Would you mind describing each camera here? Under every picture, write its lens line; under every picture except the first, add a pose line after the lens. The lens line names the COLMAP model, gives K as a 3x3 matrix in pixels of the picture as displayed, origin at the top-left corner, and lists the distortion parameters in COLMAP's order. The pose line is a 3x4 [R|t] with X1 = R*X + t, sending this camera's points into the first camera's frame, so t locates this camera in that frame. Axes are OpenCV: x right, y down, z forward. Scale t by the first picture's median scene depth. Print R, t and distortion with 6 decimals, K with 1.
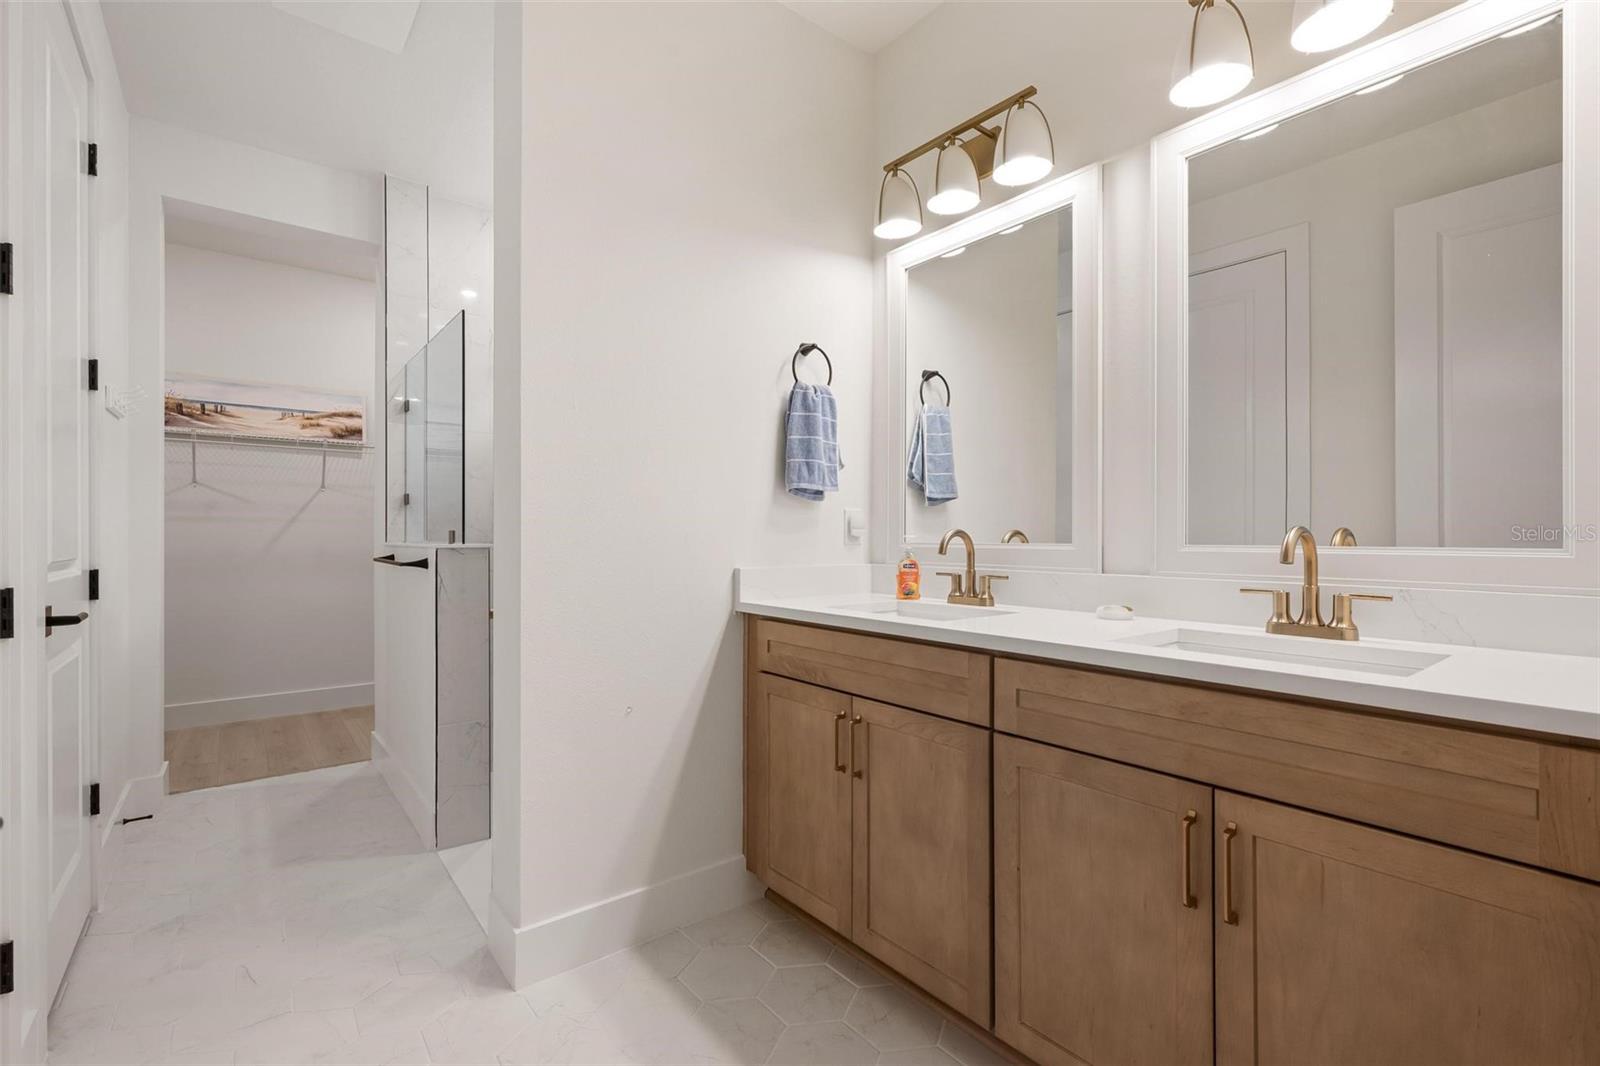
lens RADIAL K [[715.5, 0, 806.1], [0, 715.5, 535.1], [0, 0, 1]] dist [-0.000409, 0.000459]
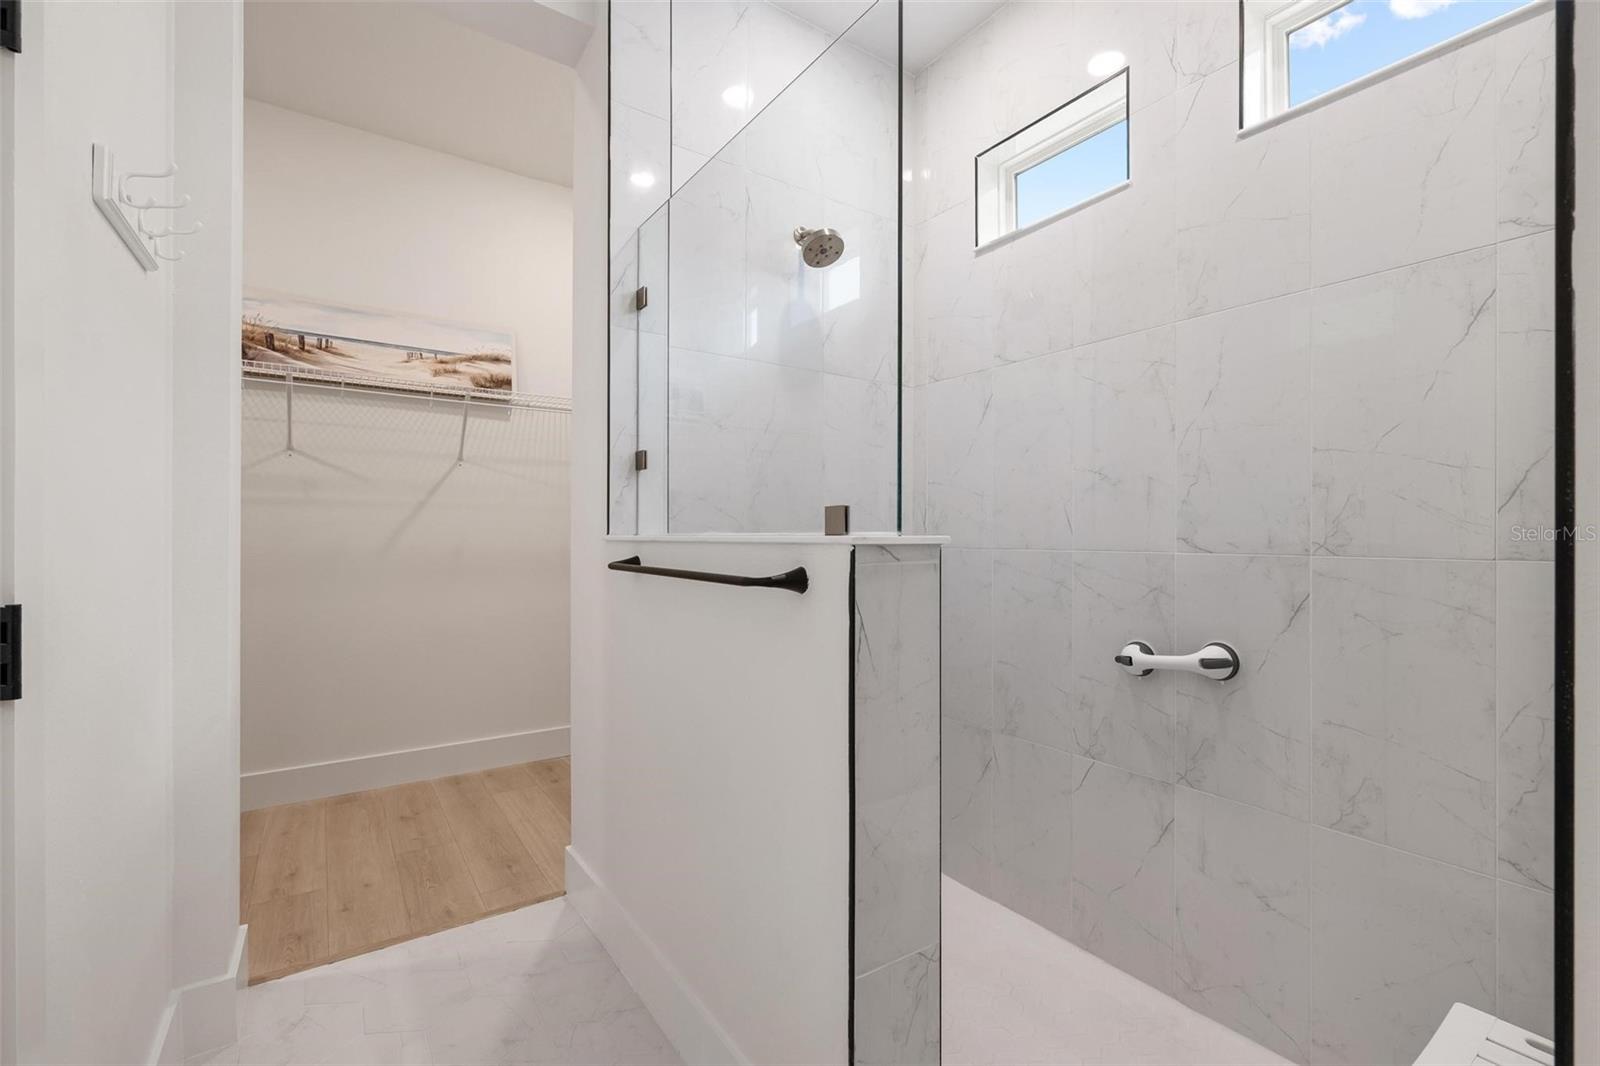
lens RADIAL K [[692.0, 0, 800.0], [0, 692.0, 533.0], [0, 0, 1]] dist [-0.000378, -0.000245]
pose [[0.997695, 0.000969, -0.067844, -0.315091], [-0.001115, 0.999997, -0.002125, 0.007579], [0.067842, 0.002195, 0.997694, 0.363921]]
